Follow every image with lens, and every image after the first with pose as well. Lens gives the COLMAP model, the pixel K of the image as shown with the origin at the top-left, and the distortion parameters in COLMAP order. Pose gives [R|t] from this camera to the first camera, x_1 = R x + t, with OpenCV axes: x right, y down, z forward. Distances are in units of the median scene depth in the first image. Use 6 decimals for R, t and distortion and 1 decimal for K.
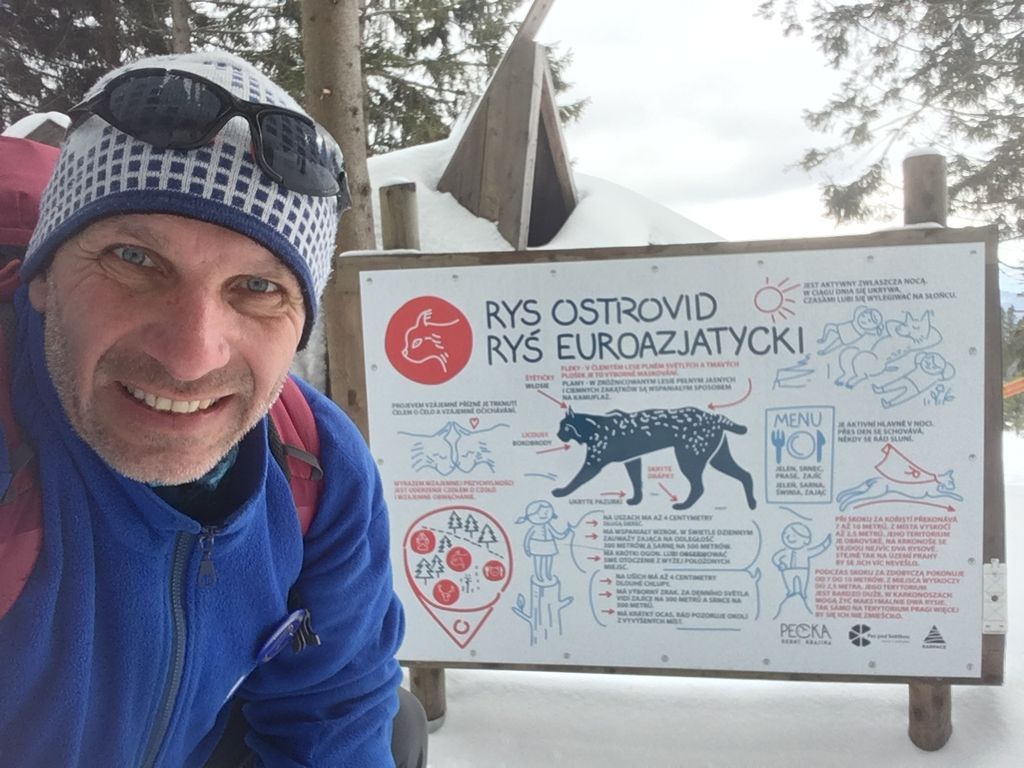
lens RADIAL K [[917.2, 0, 507.8], [0, 917.2, 379.9], [0, 0, 1]] dist [0.017805, 0.002065]
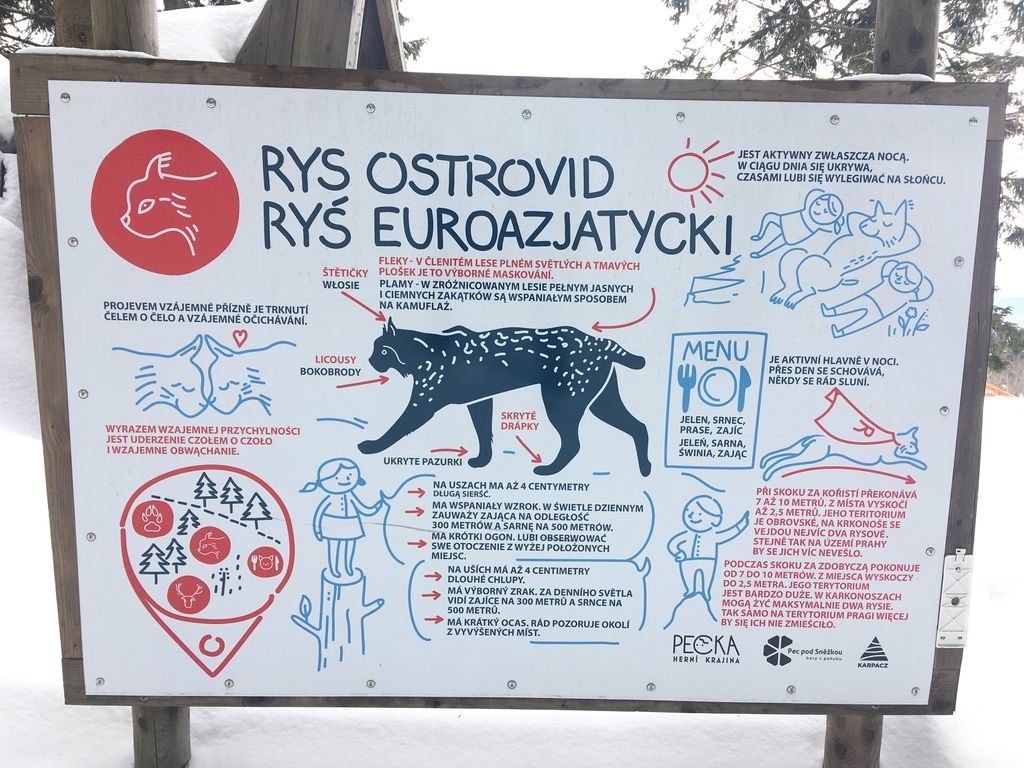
lens RADIAL K [[858.9, 0, 515.0], [0, 858.9, 378.9], [0, 0, 1]] dist [0.073104, -0.002677]
pose [[0.979012, 0.034548, 0.200853, 0.032952], [-0.044566, 0.997966, 0.045574, 0.040582], [-0.198870, -0.053569, 0.978561, 0.373848]]
